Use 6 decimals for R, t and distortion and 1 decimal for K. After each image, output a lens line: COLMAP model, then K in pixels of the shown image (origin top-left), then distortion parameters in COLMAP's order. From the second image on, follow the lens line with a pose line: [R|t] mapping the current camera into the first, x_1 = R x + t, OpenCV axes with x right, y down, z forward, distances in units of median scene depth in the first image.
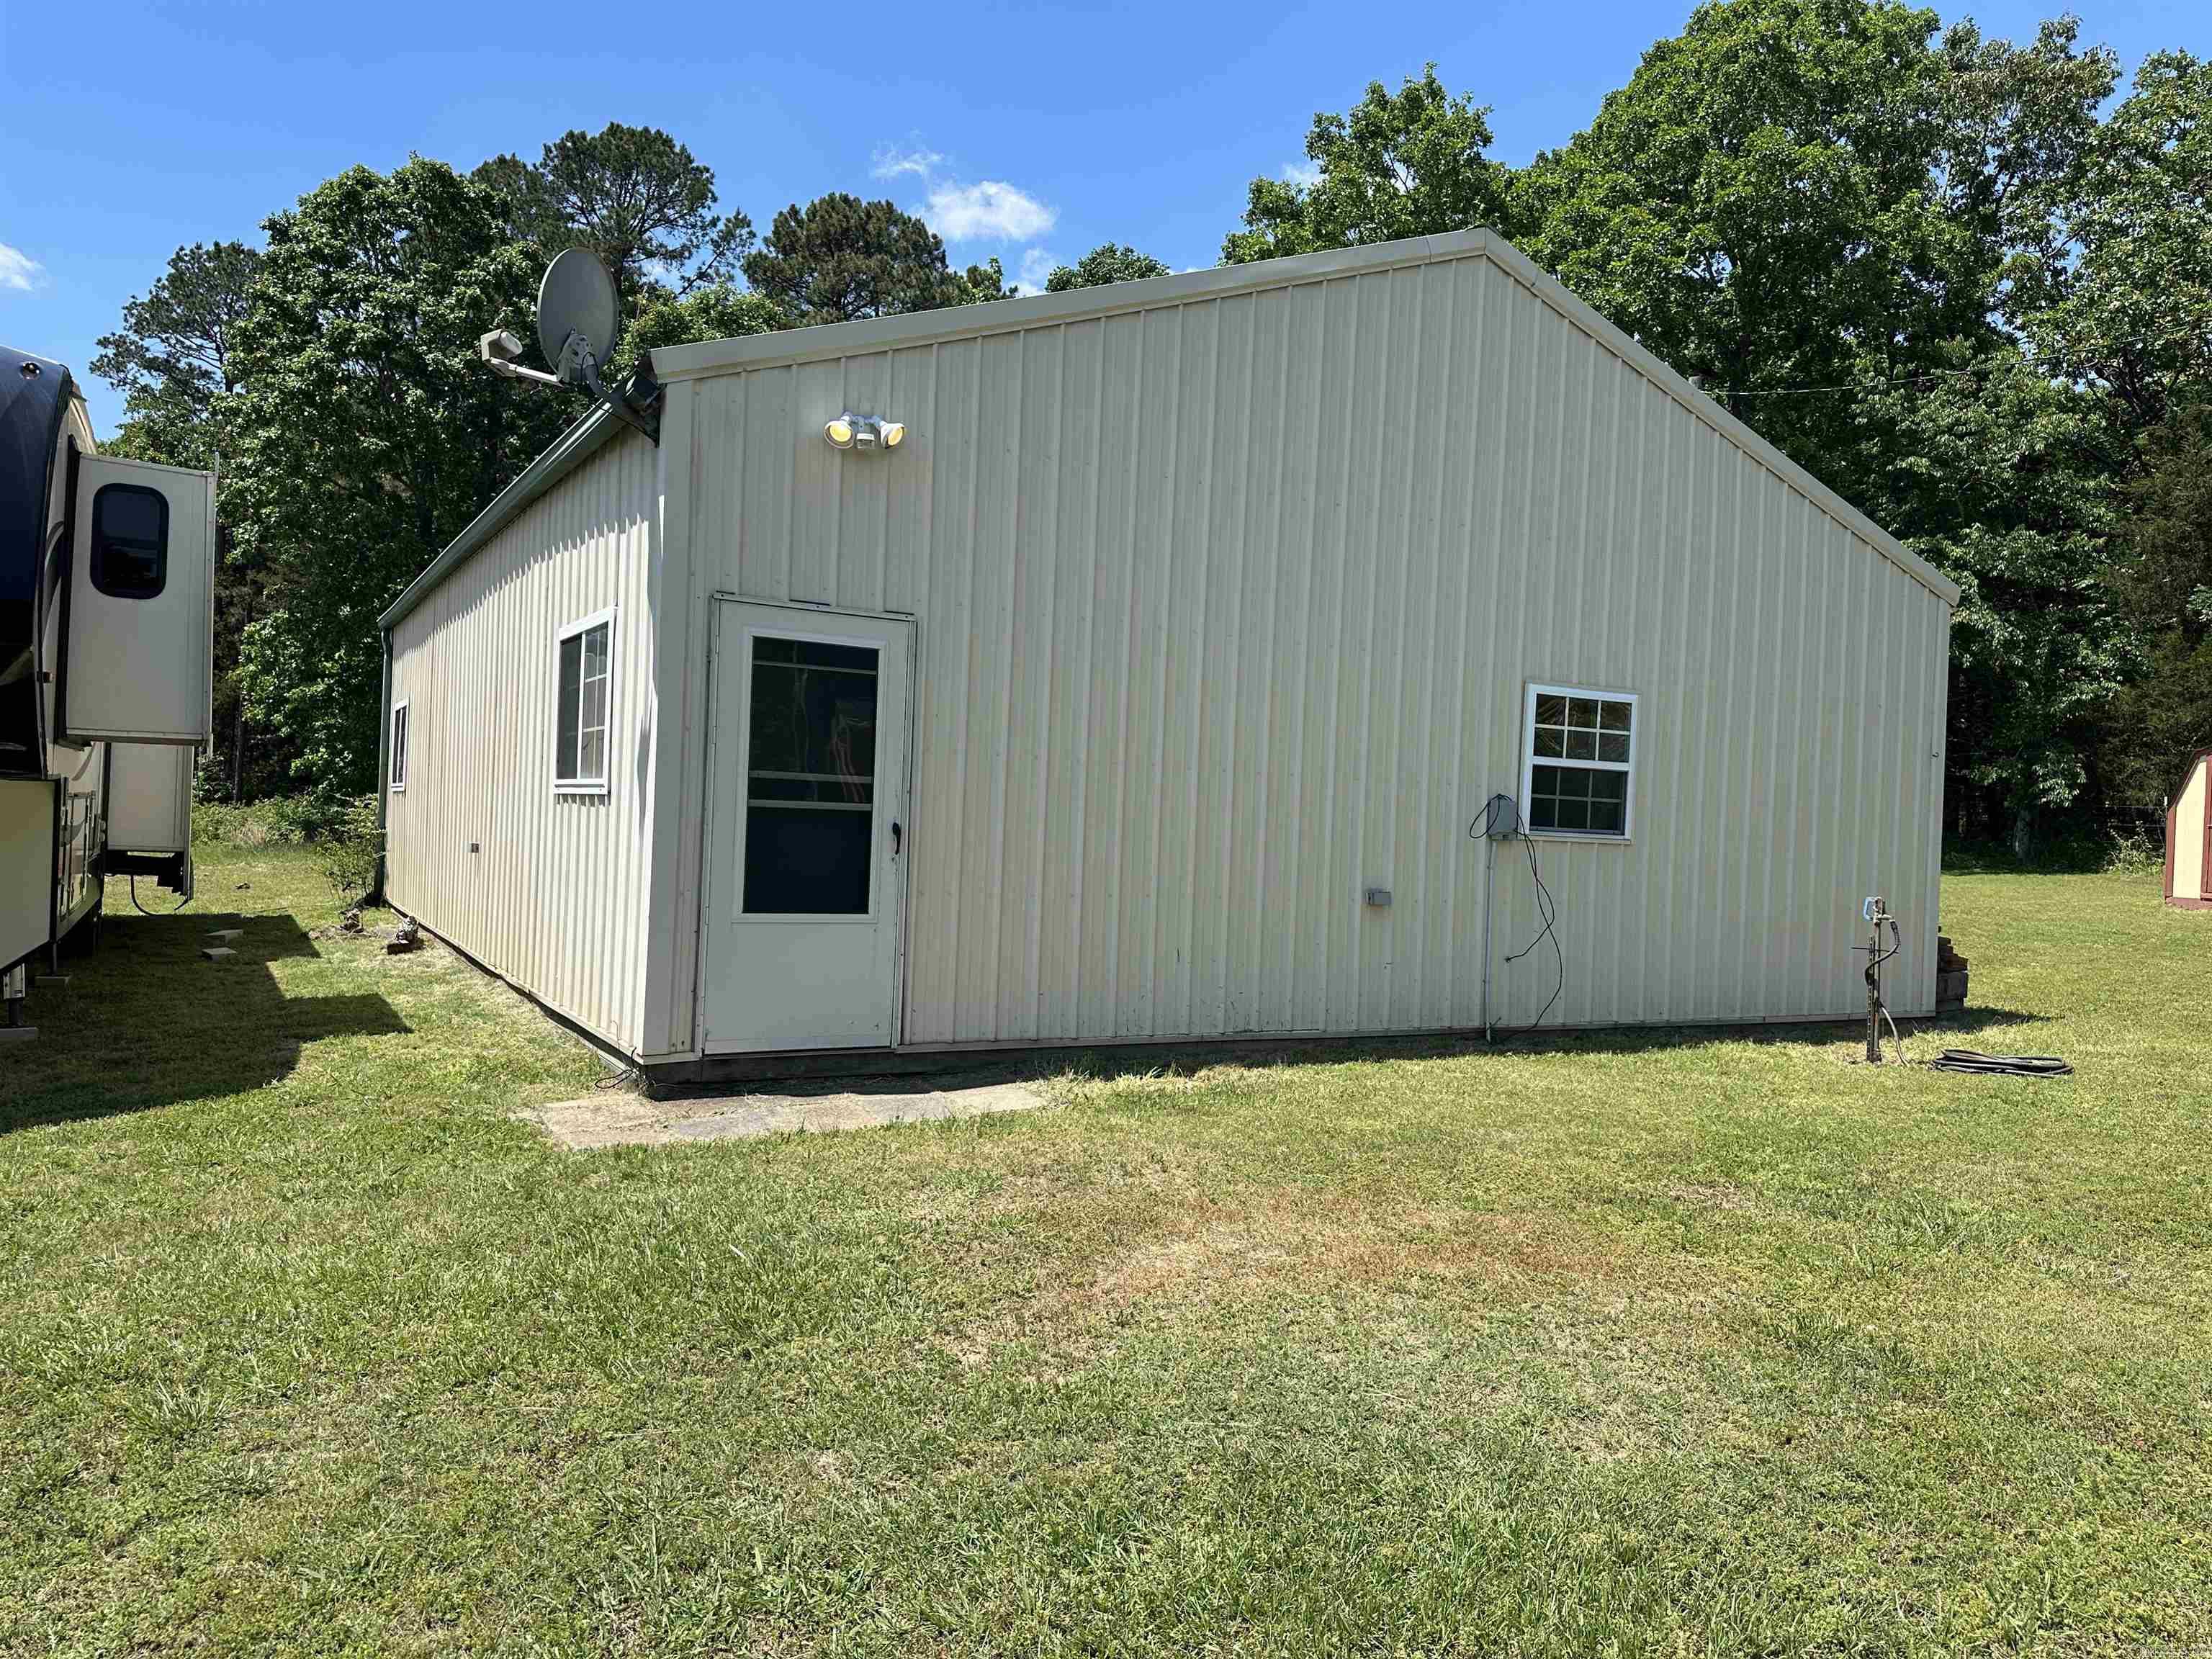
lens RADIAL K [[1551.7, 0, 1108.0], [0, 1551.7, 825.9], [0, 0, 1]] dist [0.013739, -0.009881]
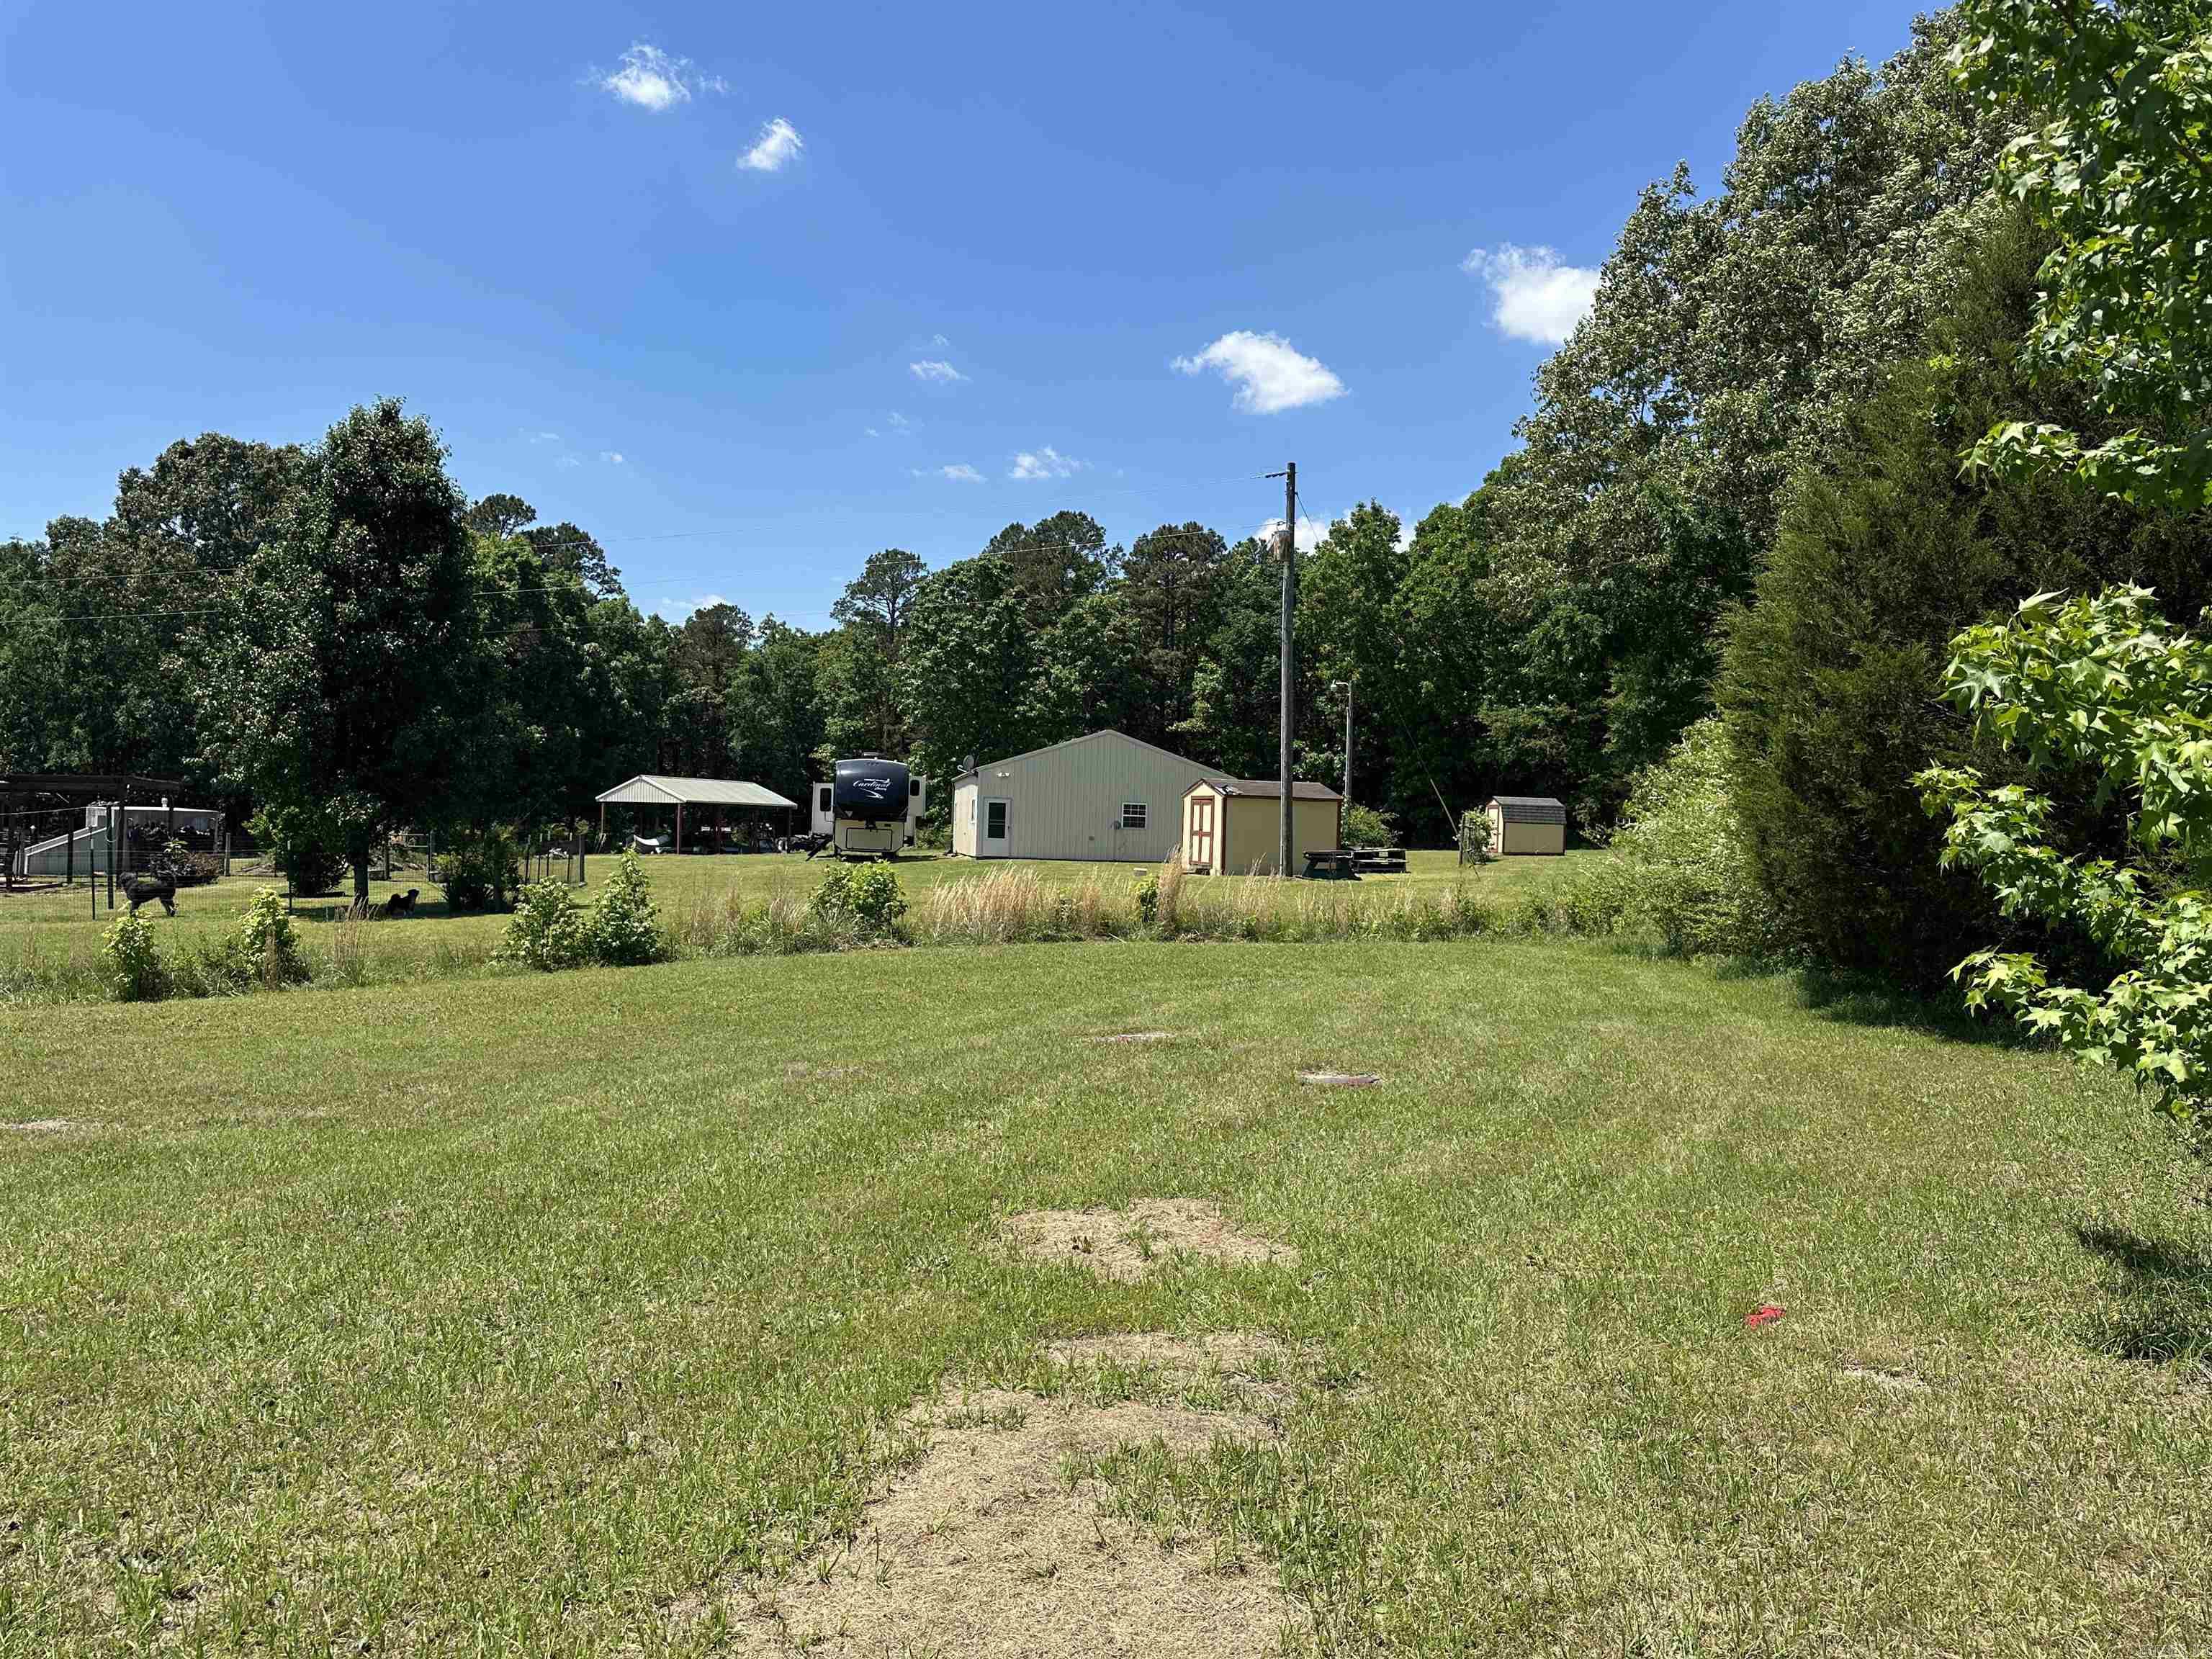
lens RADIAL K [[1551.7, 0, 1105.6], [0, 1551.7, 829.7], [0, 0, 1]] dist [0.013739, -0.009881]
pose [[0.936161, -0.017797, -0.351121, 0.565323], [0.010297, 0.999677, -0.023218, 0.036872], [0.351421, 0.018120, 0.936042, -1.126481]]
